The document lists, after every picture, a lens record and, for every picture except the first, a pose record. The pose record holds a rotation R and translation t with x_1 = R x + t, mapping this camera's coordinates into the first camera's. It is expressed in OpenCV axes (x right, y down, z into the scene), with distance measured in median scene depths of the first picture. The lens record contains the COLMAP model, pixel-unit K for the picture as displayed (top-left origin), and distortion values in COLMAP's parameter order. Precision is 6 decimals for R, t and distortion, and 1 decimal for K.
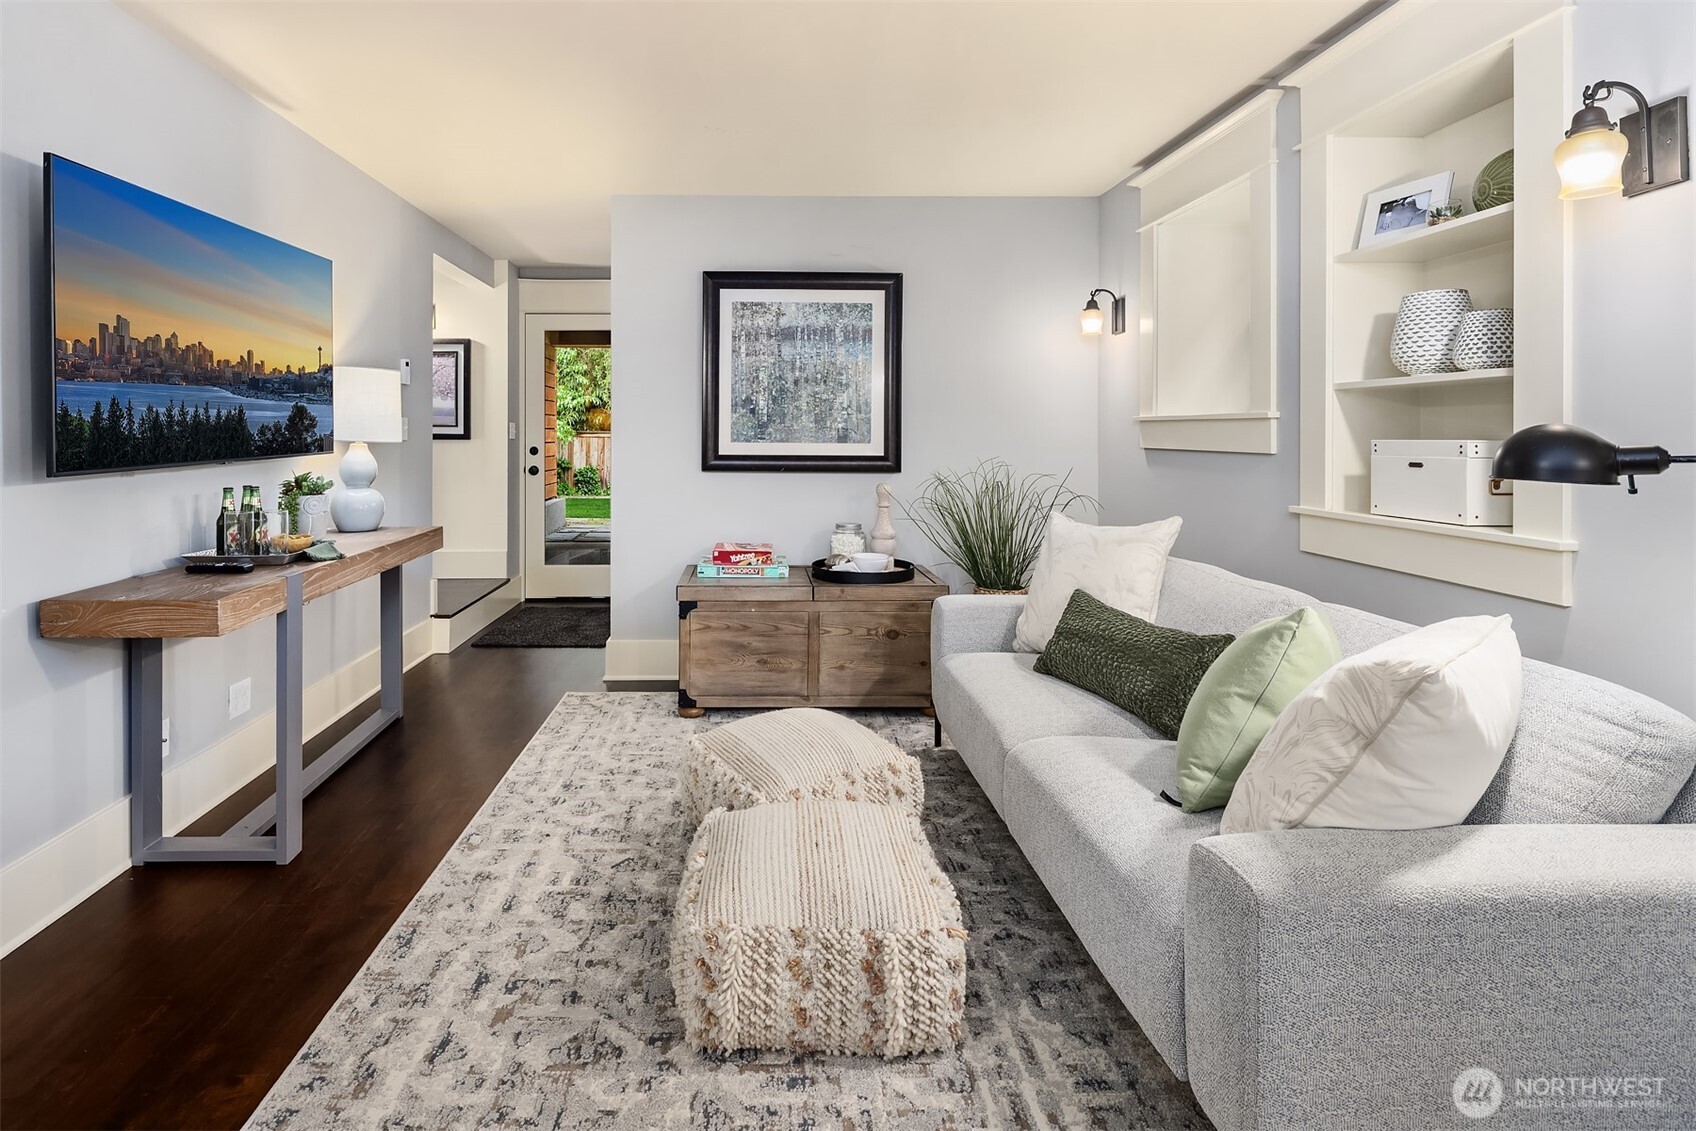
lens RADIAL K [[827.8, 0, 758.6], [0, 827.8, 444.1], [0, 0, 1]] dist [-0.000900, -0.001318]
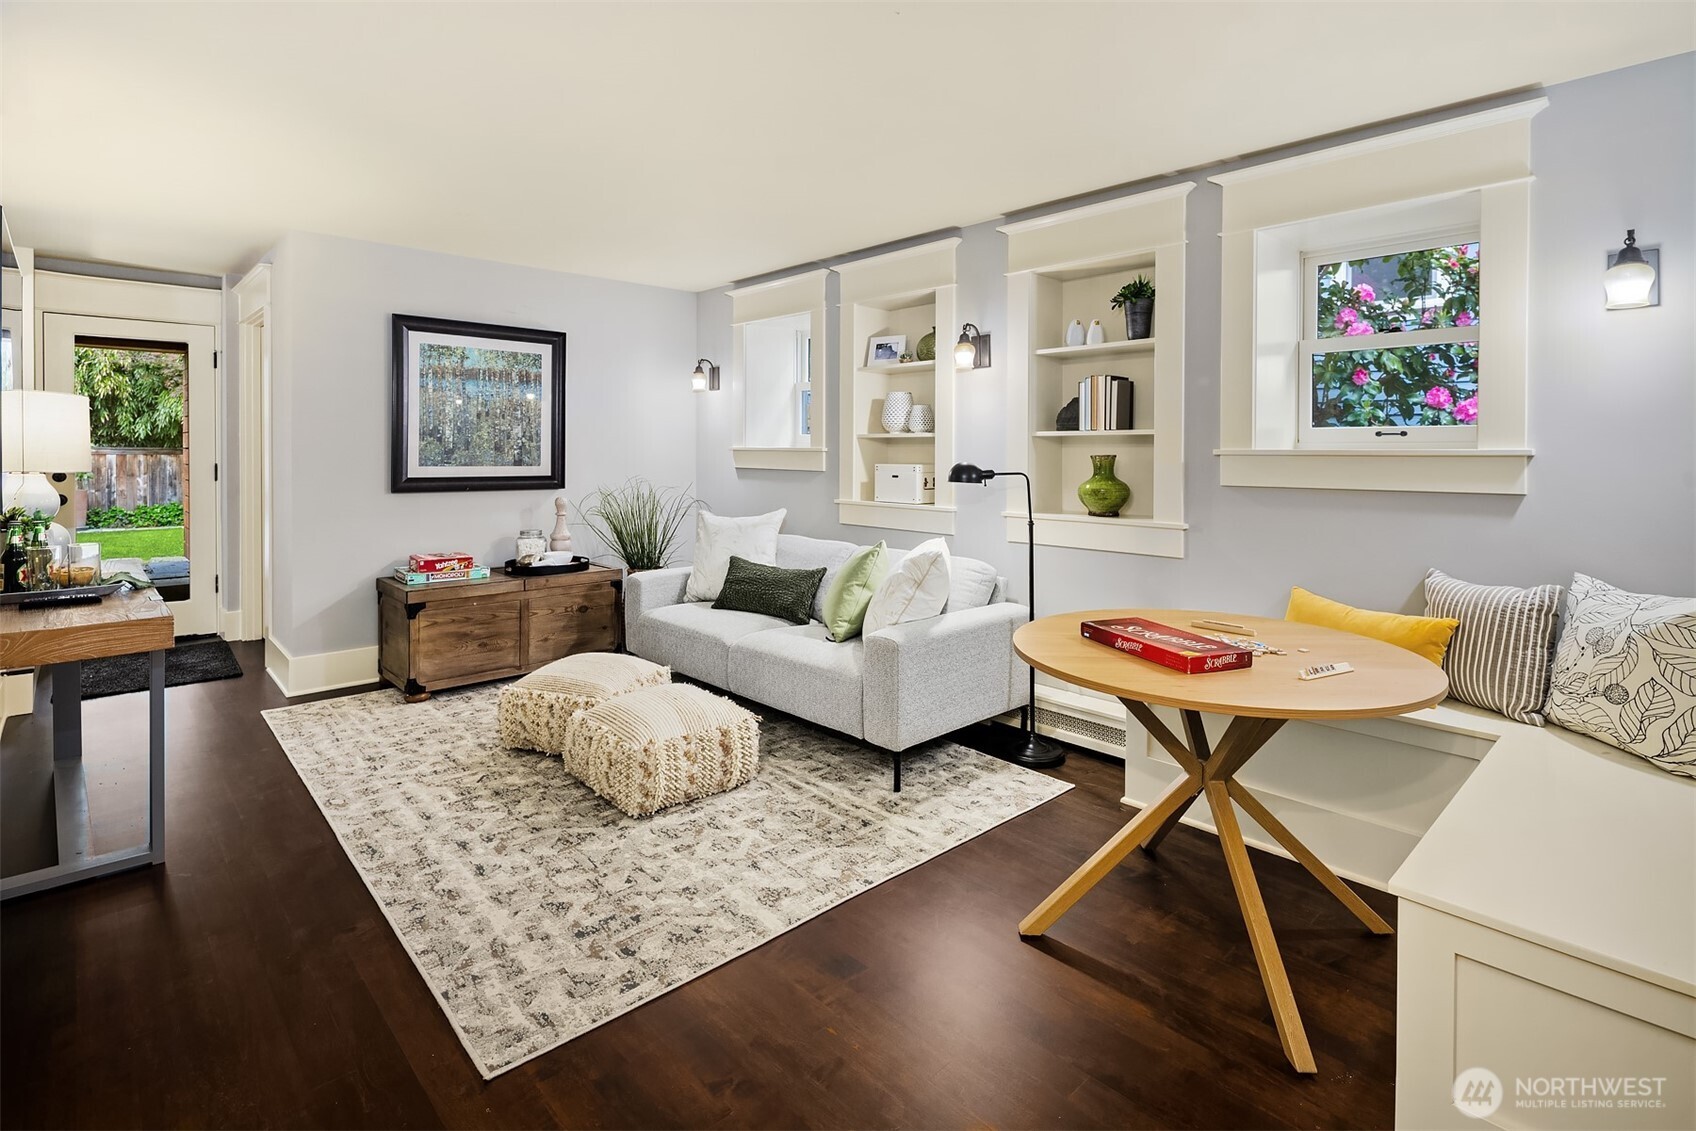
lens RADIAL K [[821.1, 0, 847.9], [0, 821.1, 487.7], [0, 0, 1]] dist [-0.001639, -0.000875]
pose [[0.735989, -0.029244, 0.676362, -0.572407], [0.004611, 0.999260, 0.038188, -0.021500], [-0.676978, -0.024987, 0.735579, -0.363027]]
